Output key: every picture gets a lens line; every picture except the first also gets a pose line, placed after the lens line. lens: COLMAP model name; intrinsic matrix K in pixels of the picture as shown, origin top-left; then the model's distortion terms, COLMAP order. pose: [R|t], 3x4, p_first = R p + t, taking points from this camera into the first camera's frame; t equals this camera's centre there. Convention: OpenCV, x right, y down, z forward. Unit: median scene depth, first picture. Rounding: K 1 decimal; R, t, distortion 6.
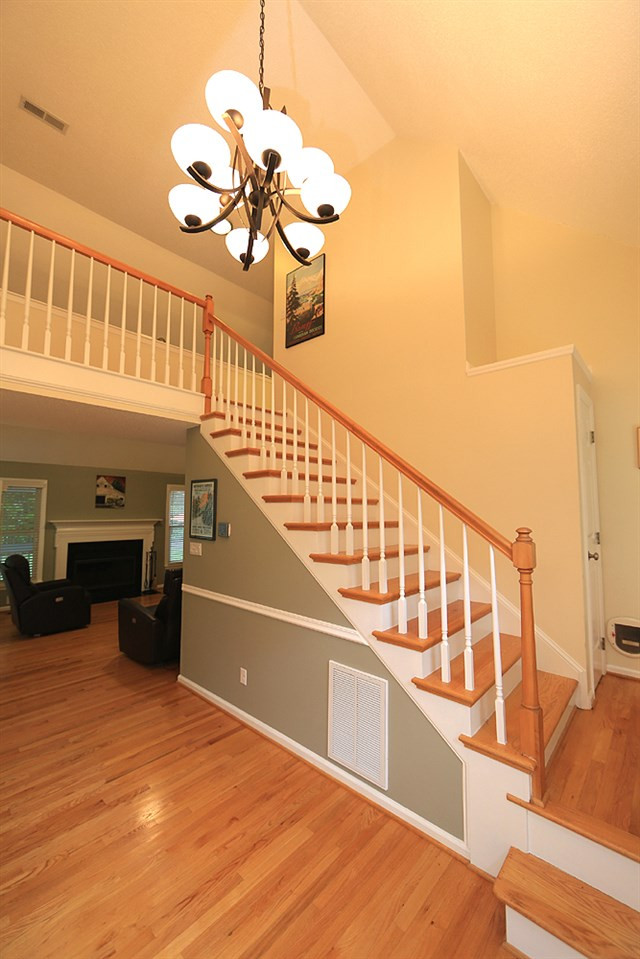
lens RADIAL K [[381.0, 0, 320.4], [0, 381.0, 479.2], [0, 0, 1]] dist [-0.010548, 0.000017]
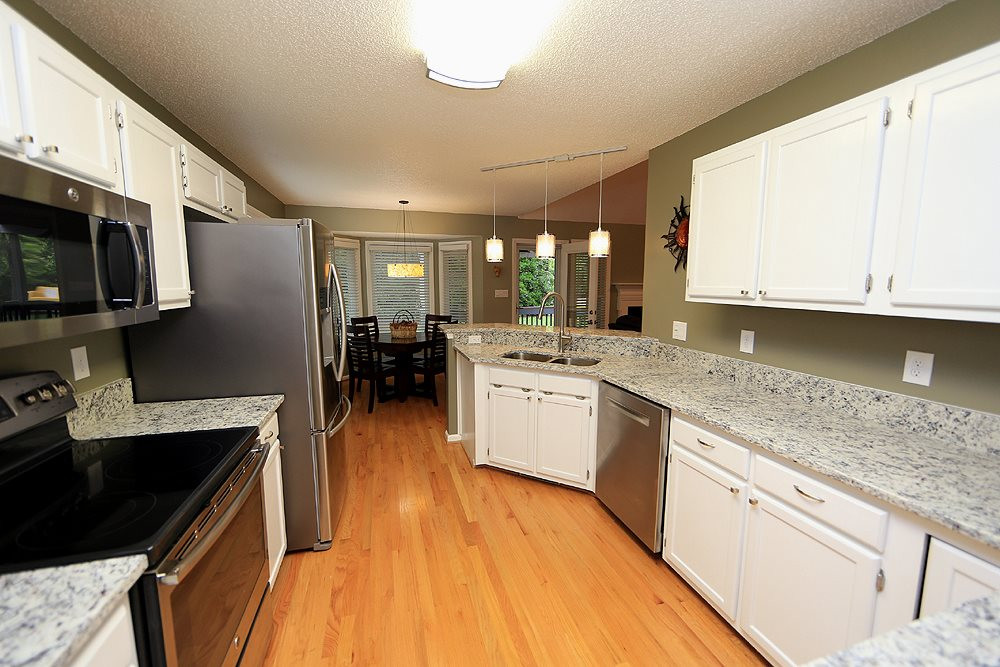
lens RADIAL K [[397.3, 0, 498.4], [0, 397.3, 330.9], [0, 0, 1]] dist [-0.010548, 0.000017]
pose [[0.861187, 0.069868, -0.503463, -0.406784], [0.036661, 0.979390, 0.198624, 0.014064], [0.506964, -0.189510, 0.840877, -0.034846]]
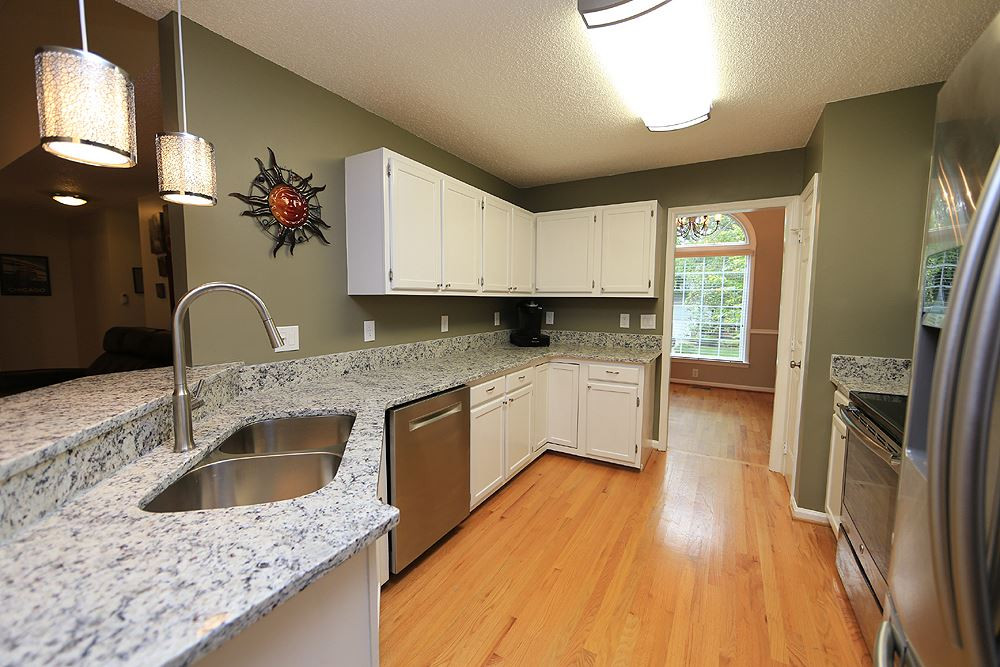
lens RADIAL K [[397.3, 0, 495.6], [0, 397.3, 334.1], [0, 0, 1]] dist [-0.010548, 0.000017]
pose [[-0.210309, -0.083167, 0.974091, -0.754524], [-0.088541, 0.993901, 0.065742, 0.061951], [-0.973617, -0.072420, -0.216390, 0.294694]]
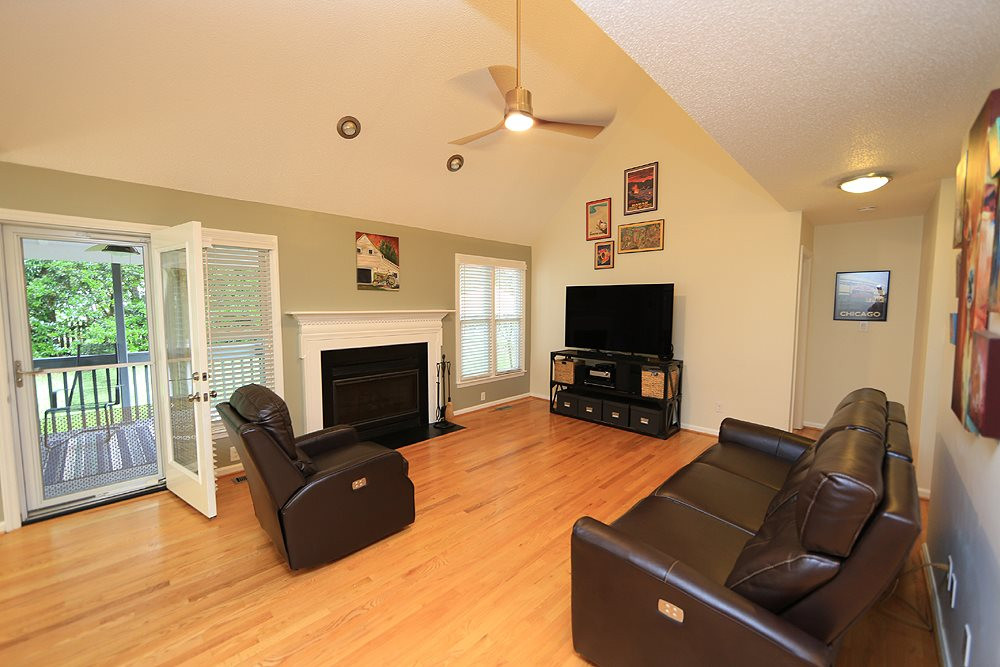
lens RADIAL K [[397.3, 0, 501.5], [0, 397.3, 332.5], [0, 0, 1]] dist [-0.010548, 0.000017]
pose [[0.999848, 0.006327, -0.016216, -0.361469], [-0.003743, 0.987960, 0.154665, 0.045816], [0.016999, -0.154581, 0.987834, 0.396783]]
